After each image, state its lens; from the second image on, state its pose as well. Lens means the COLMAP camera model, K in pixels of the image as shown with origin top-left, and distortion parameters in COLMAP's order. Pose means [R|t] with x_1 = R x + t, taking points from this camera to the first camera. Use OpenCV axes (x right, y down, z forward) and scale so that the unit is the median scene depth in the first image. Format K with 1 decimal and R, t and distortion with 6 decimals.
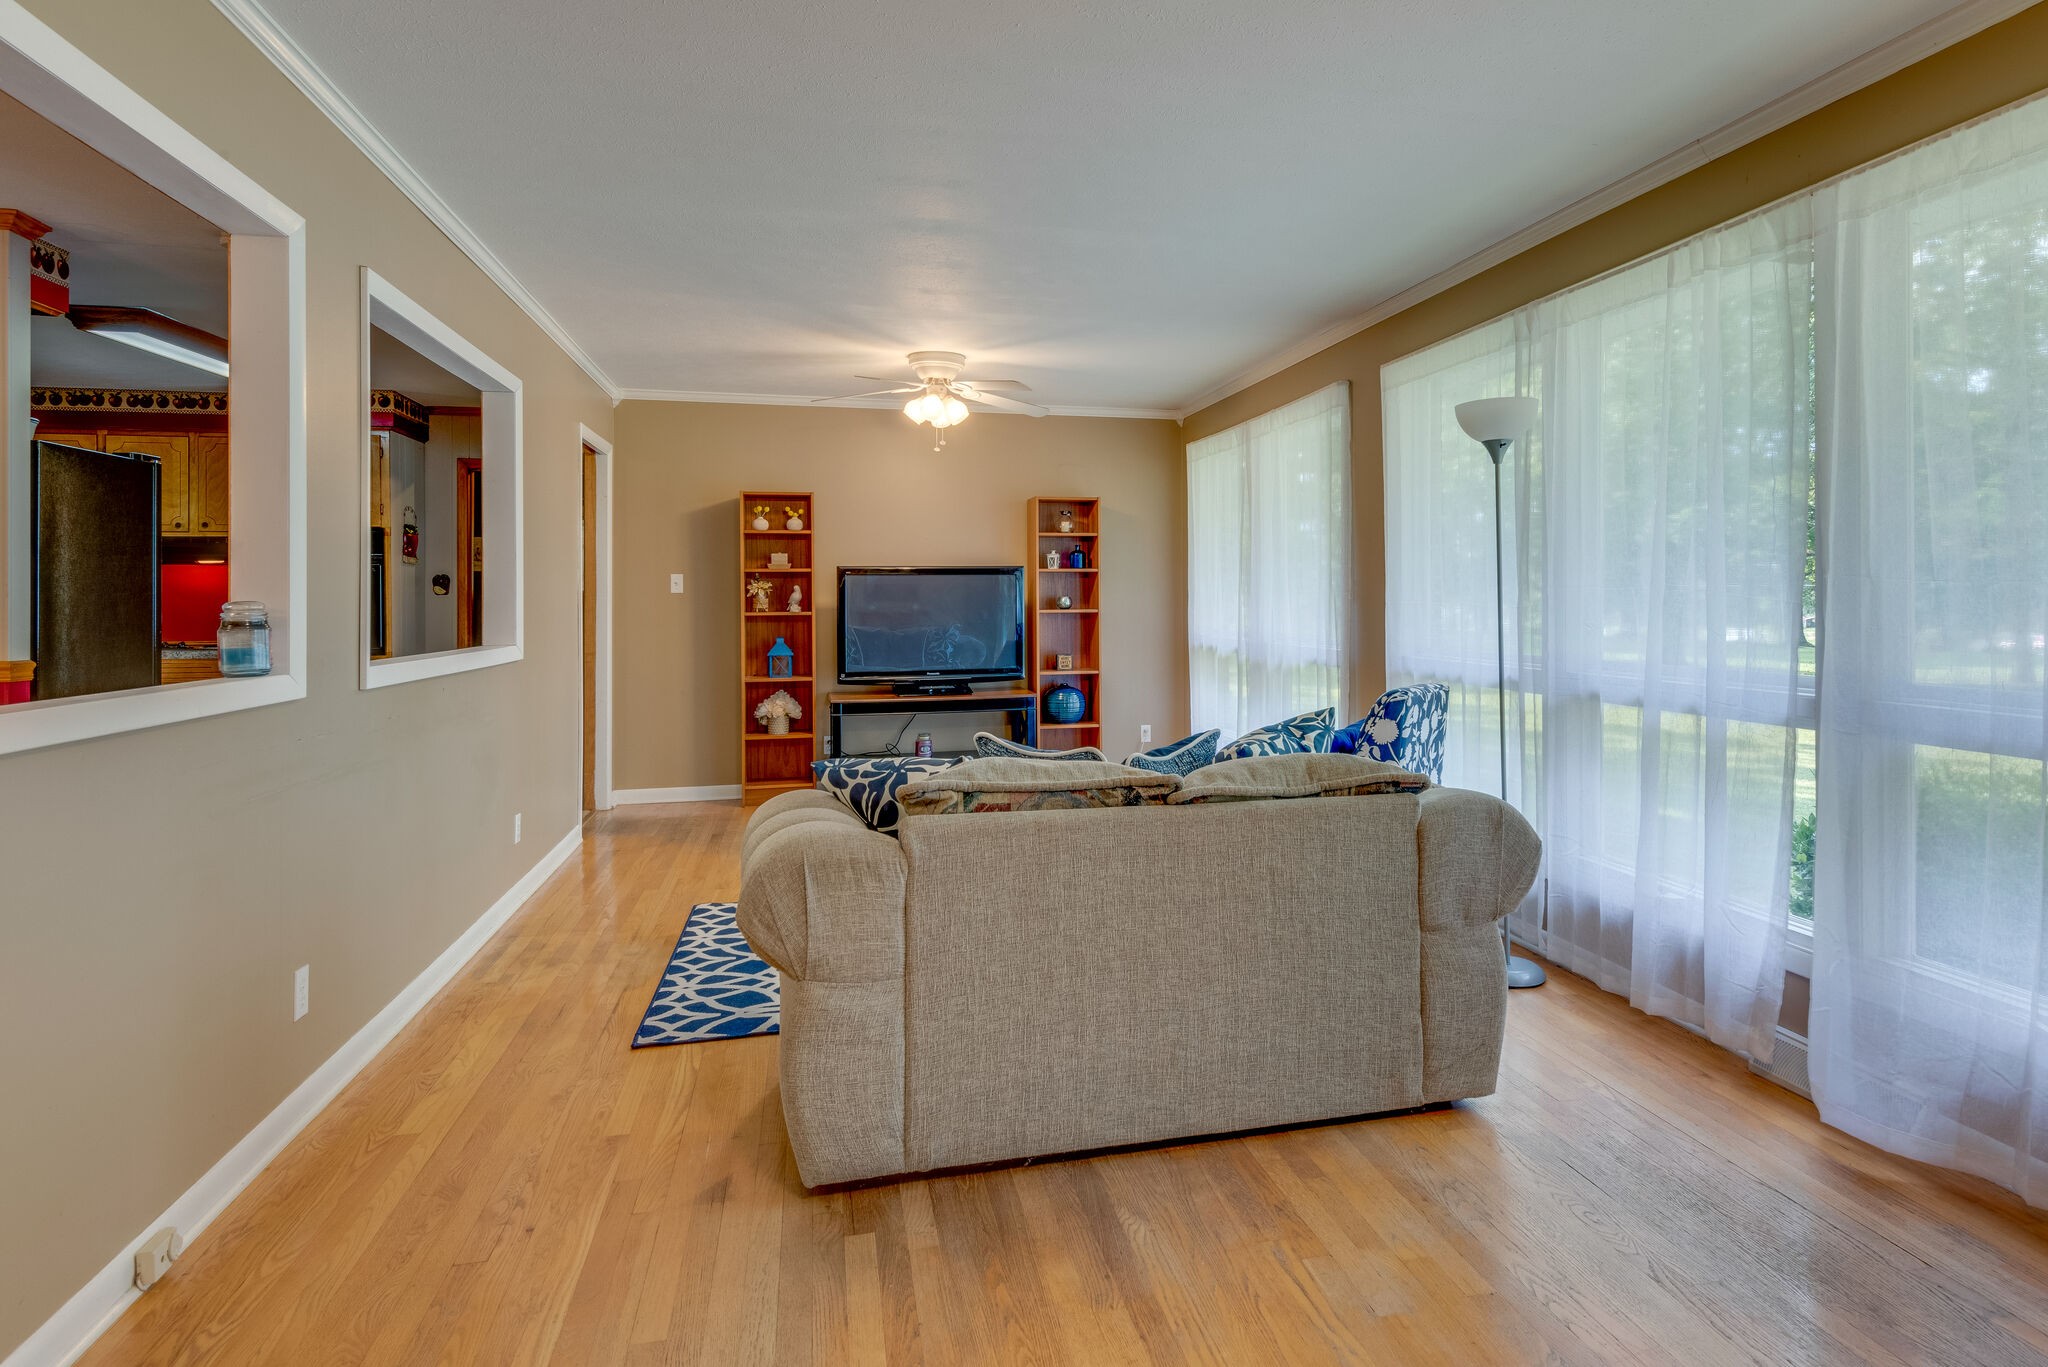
lens RADIAL K [[1181.8, 0, 1039.9], [0, 1181.8, 601.7], [0, 0, 1]] dist [0.022915, -0.003612]
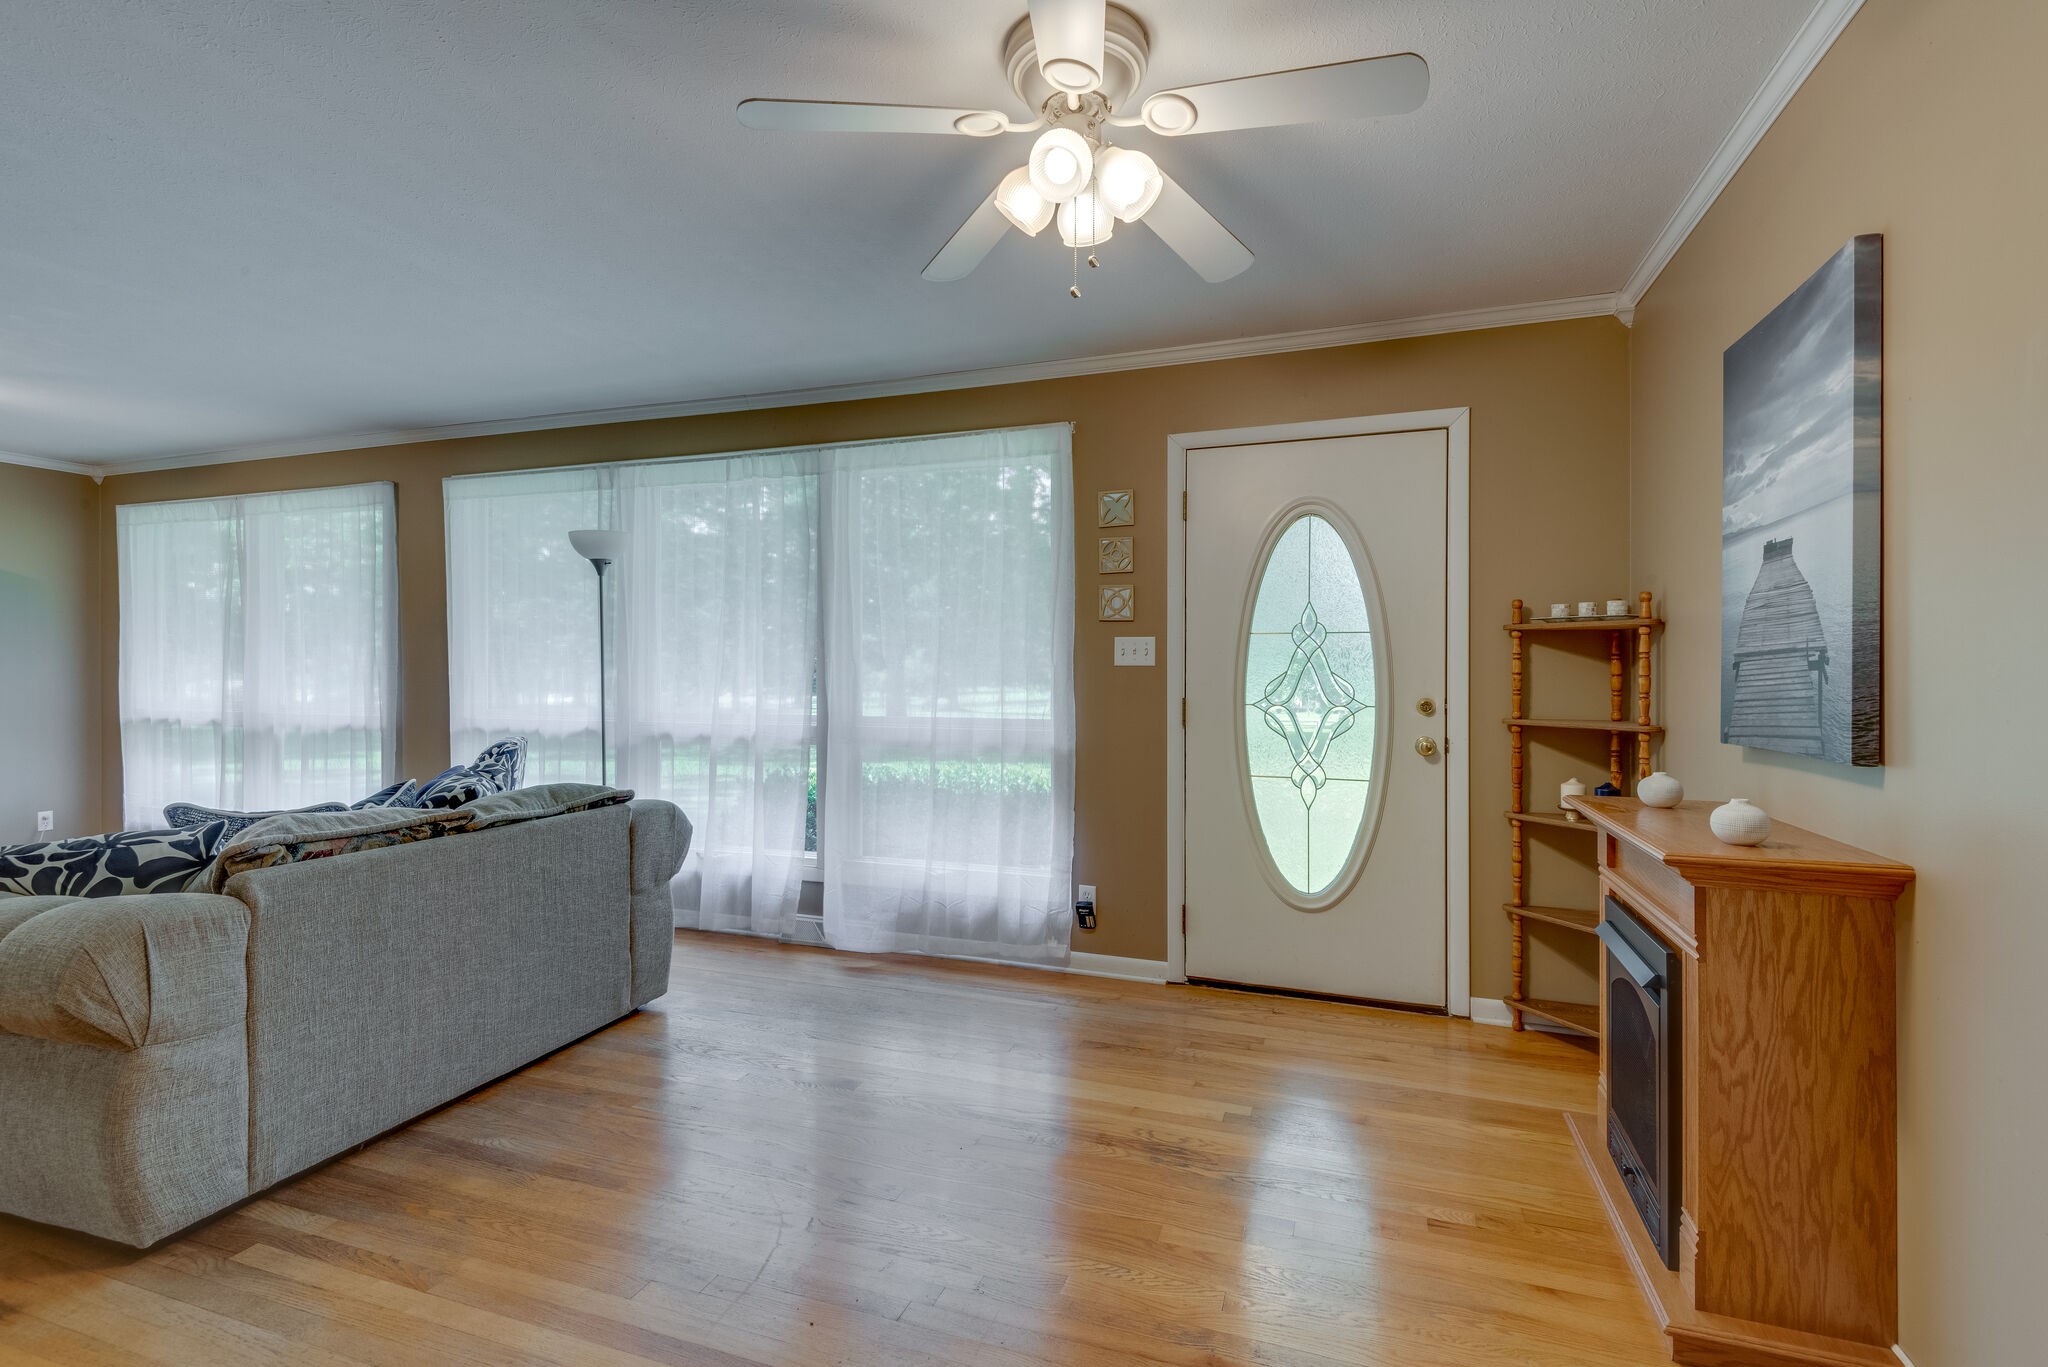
lens RADIAL K [[951.8, 0, 1025.7], [0, 951.8, 675.0], [0, 0, 1]] dist [-0.000256, -0.002926]
pose [[0.552066, -0.001691, 0.833799, -0.420213], [0.000023, 0.999998, 0.002013, -0.000902], [-0.833800, -0.001092, 0.552065, -0.073491]]
